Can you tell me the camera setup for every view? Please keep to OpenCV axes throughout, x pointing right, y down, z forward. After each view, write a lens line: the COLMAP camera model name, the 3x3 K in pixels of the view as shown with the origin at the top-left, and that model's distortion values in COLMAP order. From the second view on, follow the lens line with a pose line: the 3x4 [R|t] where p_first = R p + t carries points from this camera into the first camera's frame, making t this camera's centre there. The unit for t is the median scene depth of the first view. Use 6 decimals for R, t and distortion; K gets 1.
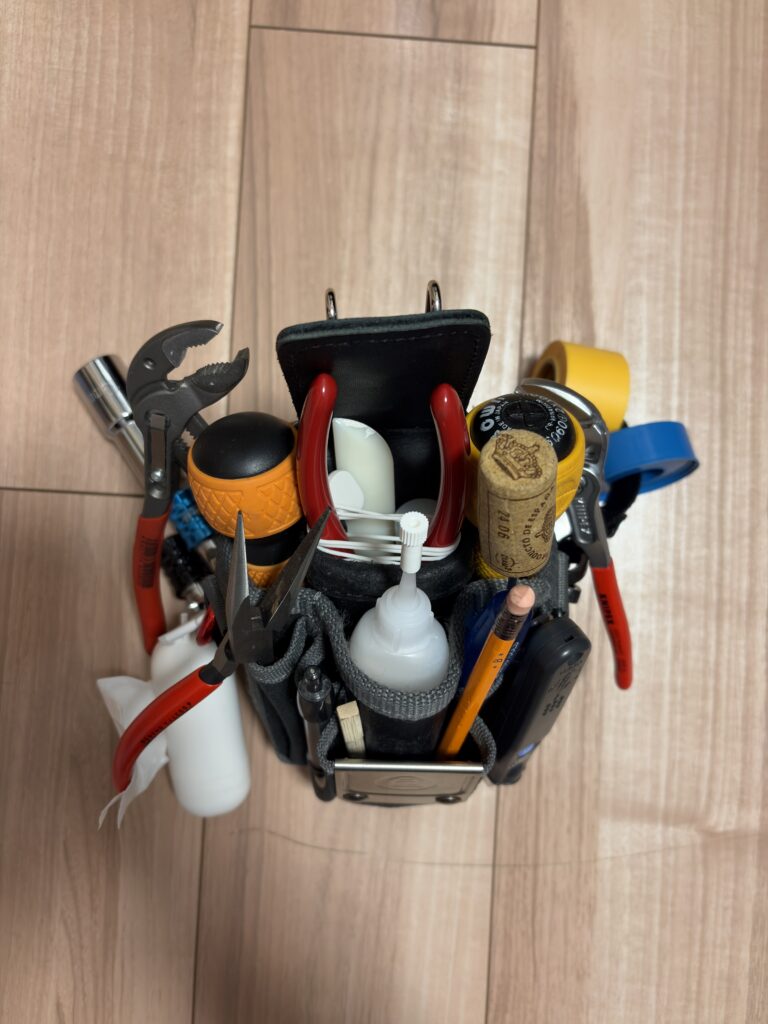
lens RADIAL K [[768.5, 0, 370.2], [0, 768.5, 510.7], [0, 0, 1]] dist [0.067341, -0.104125]
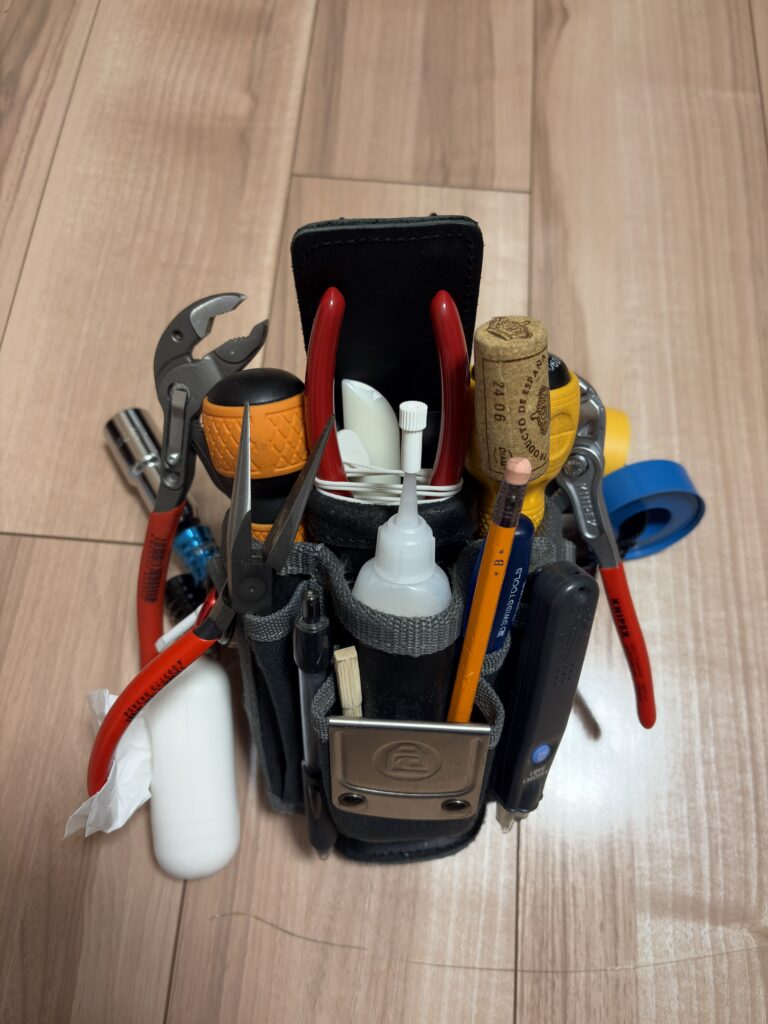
lens RADIAL K [[782.4, 0, 384.7], [0, 782.4, 588.5], [0, 0, 1]] dist [0.081699, -0.145297]
pose [[0.999565, 0.019343, -0.022282, 0.029184], [-0.025462, 0.947037, -0.320115, 0.367289], [0.014910, 0.320543, 0.947117, 0.046265]]
